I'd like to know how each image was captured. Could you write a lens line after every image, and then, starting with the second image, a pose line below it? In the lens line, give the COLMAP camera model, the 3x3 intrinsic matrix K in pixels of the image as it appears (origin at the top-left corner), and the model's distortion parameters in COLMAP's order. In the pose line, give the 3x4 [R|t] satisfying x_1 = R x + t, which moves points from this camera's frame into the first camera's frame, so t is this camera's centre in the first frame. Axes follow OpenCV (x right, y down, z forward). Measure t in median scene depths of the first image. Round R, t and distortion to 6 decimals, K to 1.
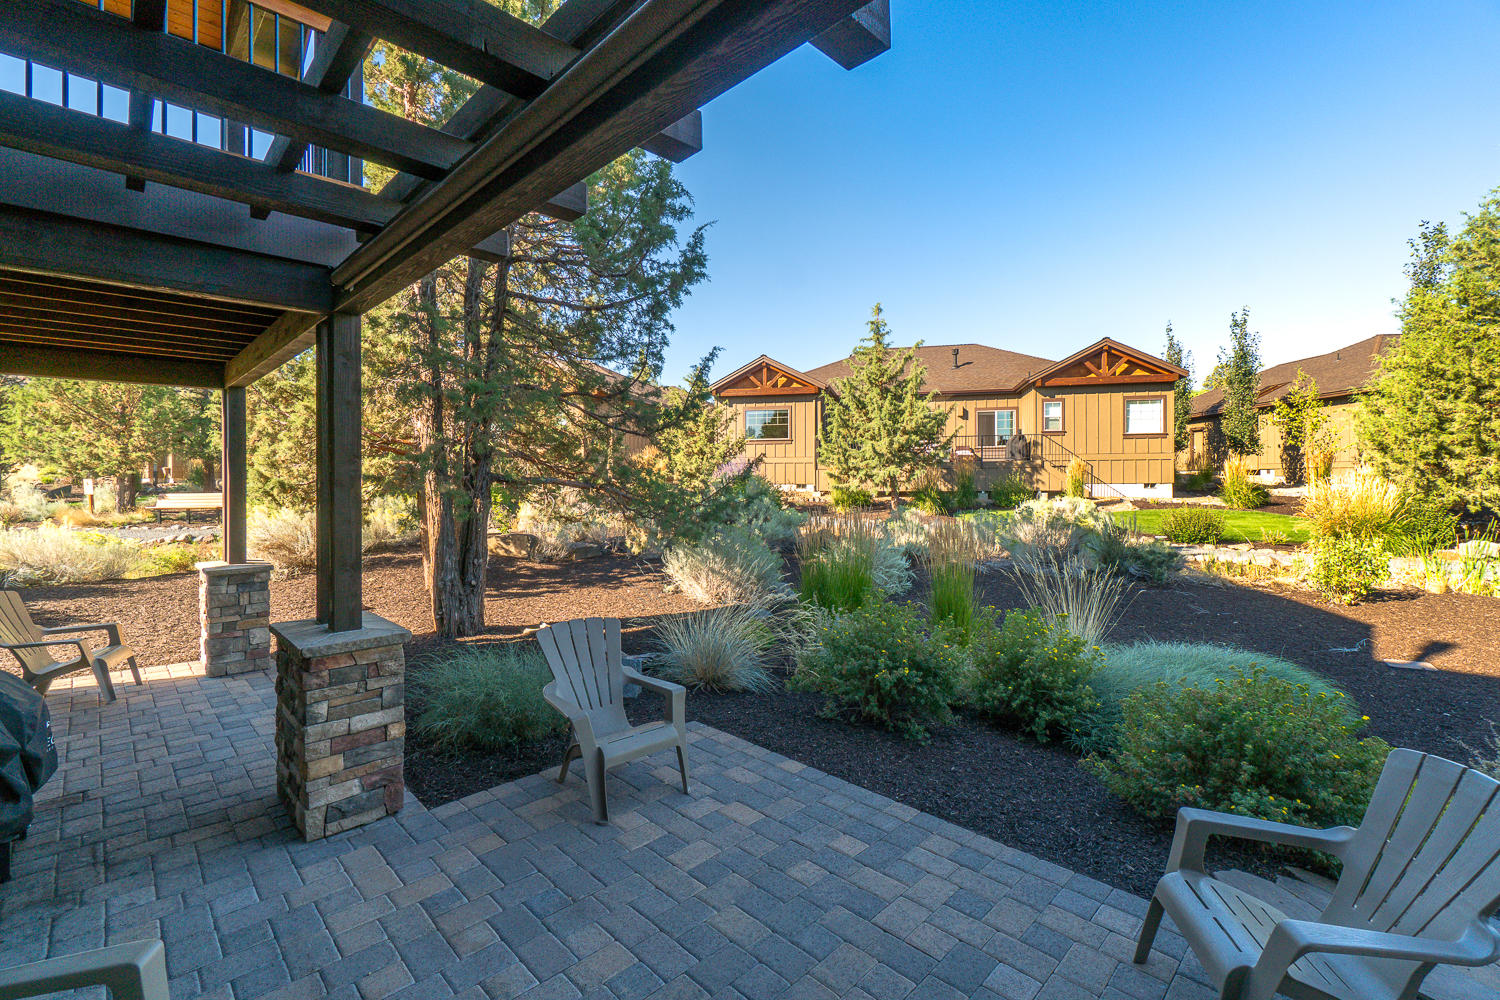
lens RADIAL K [[662.6, 0, 744.9], [0, 662.6, 489.0], [0, 0, 1]] dist [-0.001810, 0.000108]
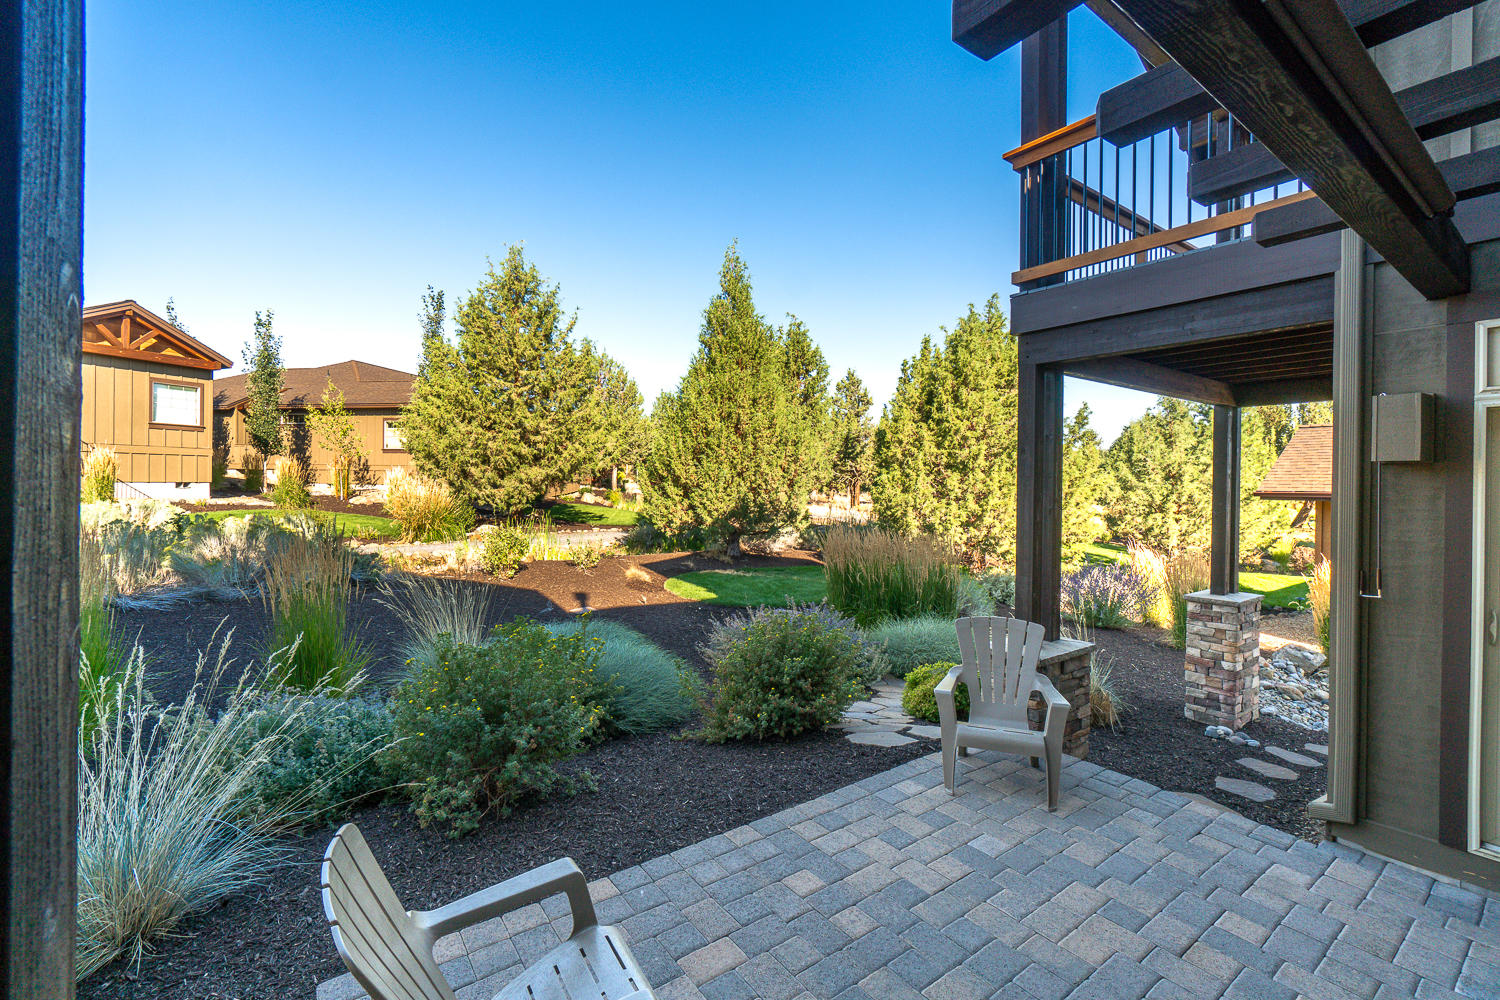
lens RADIAL K [[639.4, 0, 747.8], [0, 639.4, 492.2], [0, 0, 1]] dist [-0.002709, 0.000172]
pose [[0.143526, -0.007148, 0.989621, -0.117759], [-0.000352, 0.999973, 0.007274, -0.002072], [-0.989646, -0.001392, 0.143520, 0.152612]]
